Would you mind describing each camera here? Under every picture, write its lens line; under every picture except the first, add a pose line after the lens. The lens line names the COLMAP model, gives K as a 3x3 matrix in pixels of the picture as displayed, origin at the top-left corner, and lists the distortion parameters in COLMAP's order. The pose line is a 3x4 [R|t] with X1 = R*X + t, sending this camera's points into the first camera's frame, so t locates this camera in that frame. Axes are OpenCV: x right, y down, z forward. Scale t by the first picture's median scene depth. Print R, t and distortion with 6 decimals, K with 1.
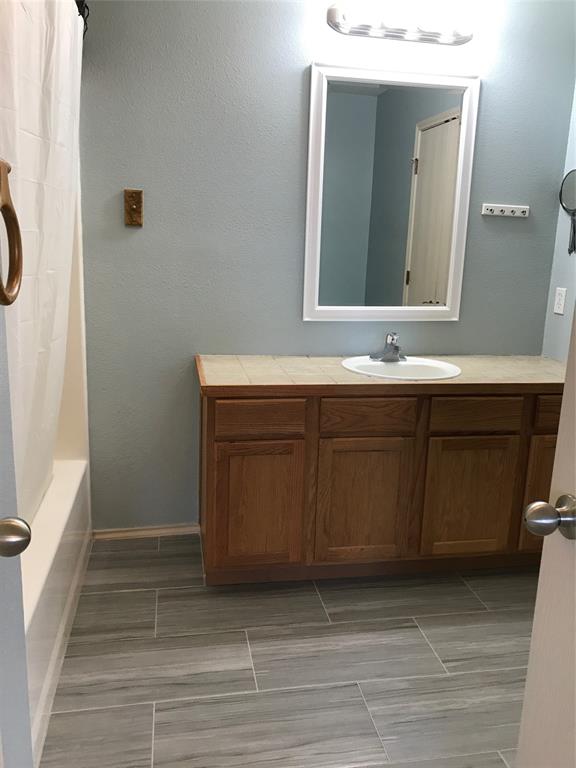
lens RADIAL K [[633.5, 0, 292.3], [0, 633.5, 382.6], [0, 0, 1]] dist [0.084028, -0.127782]
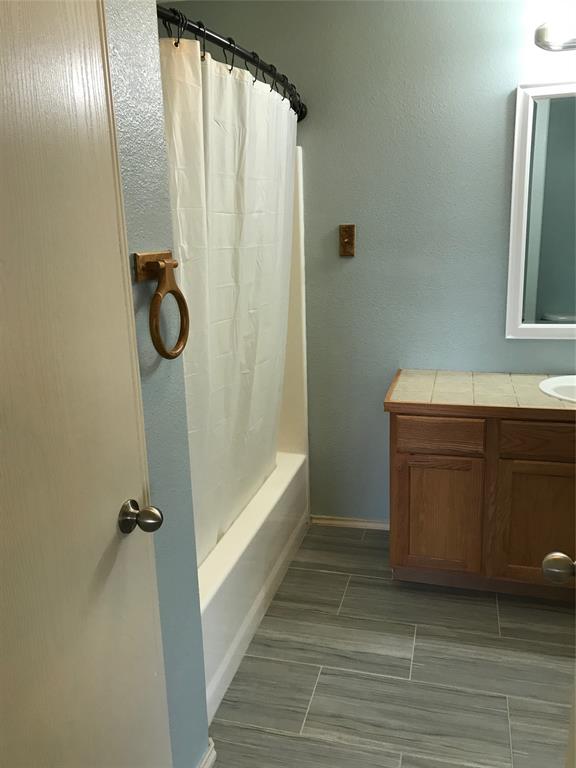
lens RADIAL K [[640.1, 0, 288.0], [0, 640.1, 384.0], [0, 0, 1]] dist [0.010295, -0.012486]
pose [[0.891620, 0.042604, -0.450775, 0.203546], [-0.032466, 0.999016, 0.030202, -0.053474], [0.451619, -0.012294, 0.892126, -0.077731]]
